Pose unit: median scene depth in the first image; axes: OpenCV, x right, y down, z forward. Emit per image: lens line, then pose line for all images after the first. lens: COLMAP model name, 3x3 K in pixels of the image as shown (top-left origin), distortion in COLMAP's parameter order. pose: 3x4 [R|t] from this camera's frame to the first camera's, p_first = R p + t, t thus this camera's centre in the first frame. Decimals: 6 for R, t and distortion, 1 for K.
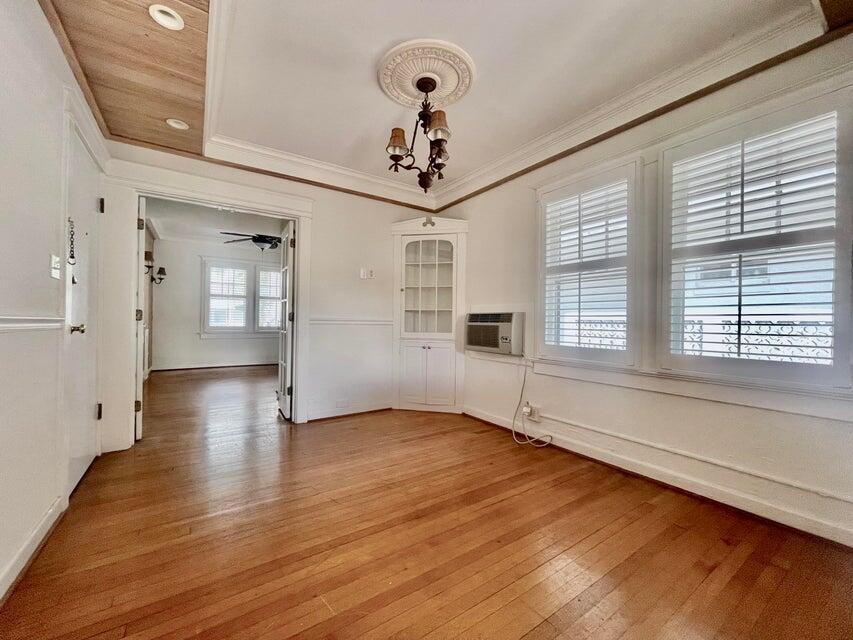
lens RADIAL K [[348.9, 0, 432.9], [0, 348.9, 323.1], [0, 0, 1]] dist [0.000733, -0.000124]
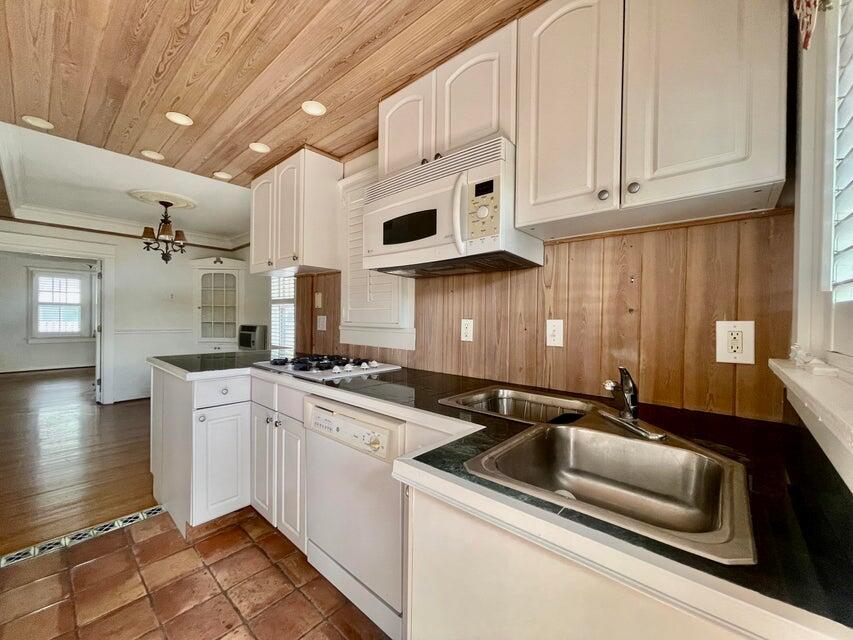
lens RADIAL K [[343.2, 0, 424.9], [0, 343.2, 321.6], [0, 0, 1]] dist [0.001044, 0.000056]
pose [[0.968588, -0.008512, 0.248526, 0.509498], [0.006891, 0.999949, 0.007392, -0.048183], [-0.248576, -0.005447, 0.968597, -0.647368]]
